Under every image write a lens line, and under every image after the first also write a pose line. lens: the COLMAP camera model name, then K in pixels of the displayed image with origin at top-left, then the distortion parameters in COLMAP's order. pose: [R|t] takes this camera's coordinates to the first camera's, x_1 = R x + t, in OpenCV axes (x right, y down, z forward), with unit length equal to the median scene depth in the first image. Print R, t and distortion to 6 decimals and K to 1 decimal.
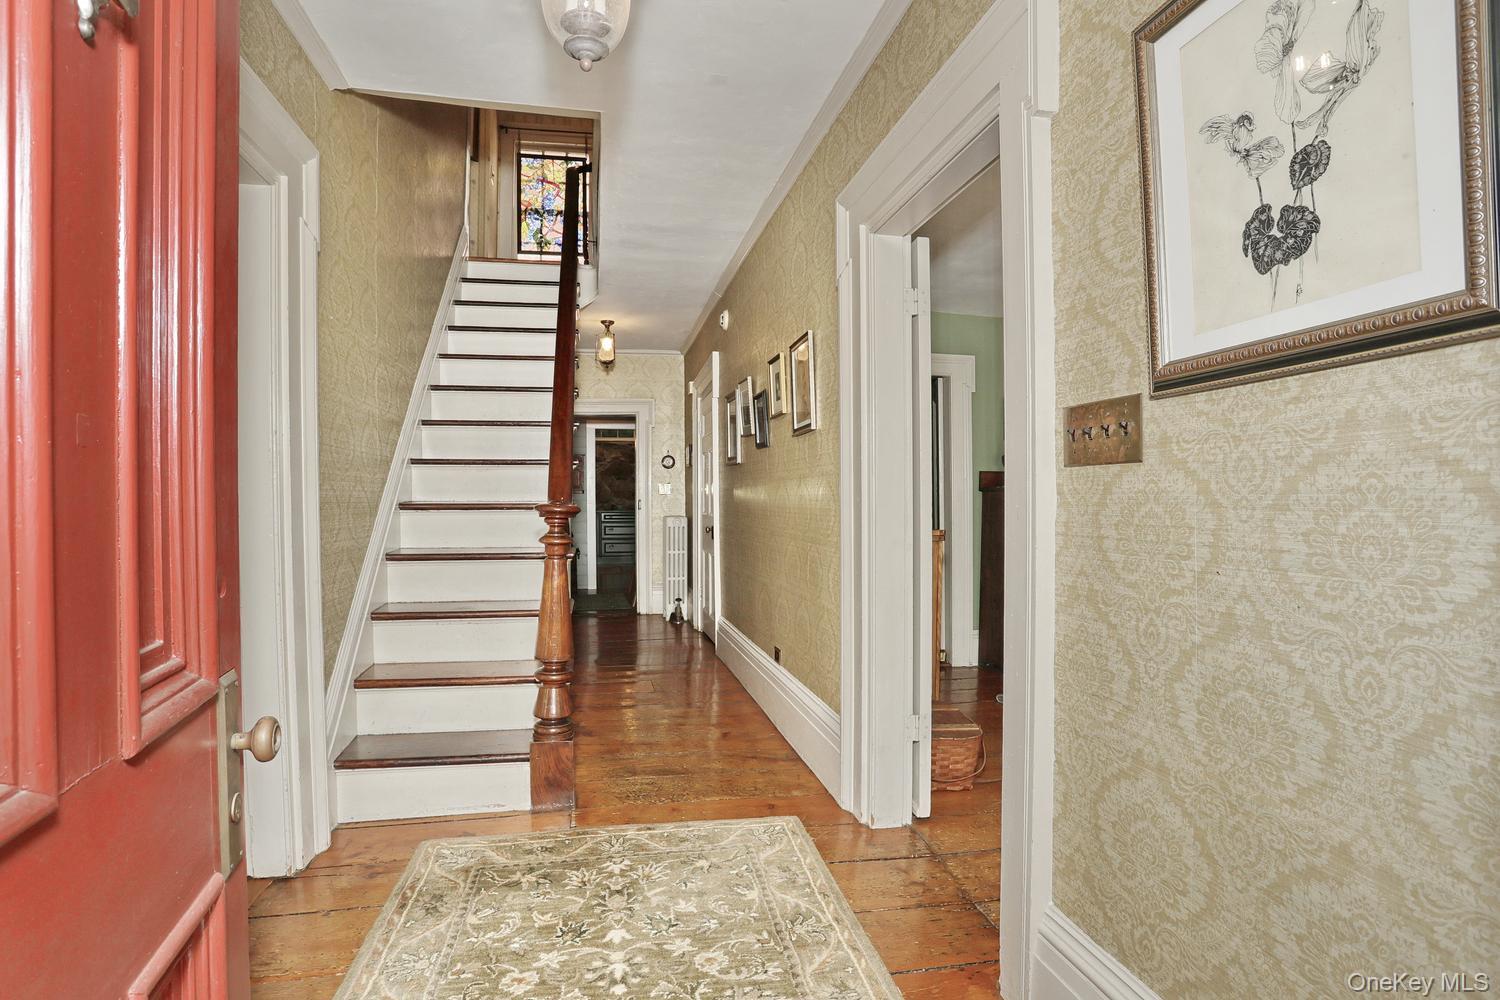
lens RADIAL K [[729.4, 0, 747.8], [0, 729.4, 508.9], [0, 0, 1]] dist [-0.066638, 0.025472]
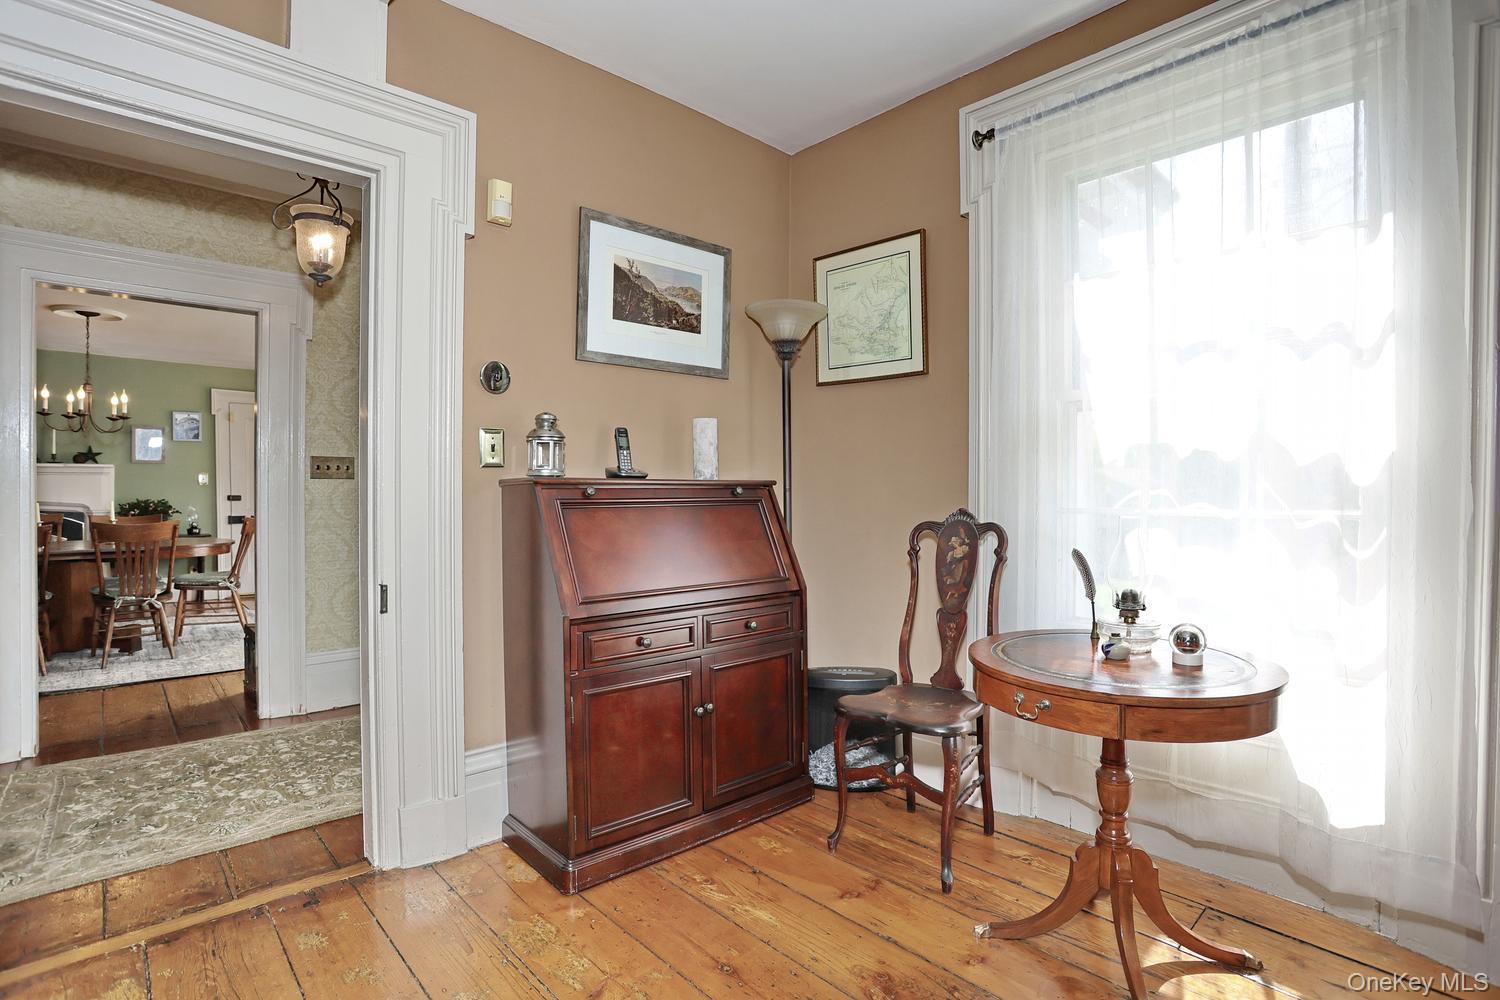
lens RADIAL K [[729.4, 0, 742.8], [0, 729.4, 485.0], [0, 0, 1]] dist [-0.066638, 0.025472]
pose [[-0.508224, 0.005873, 0.861205, -2.083031], [0.007451, 0.999969, -0.002422, -0.016785], [-0.861193, 0.005186, -0.508252, 0.782510]]
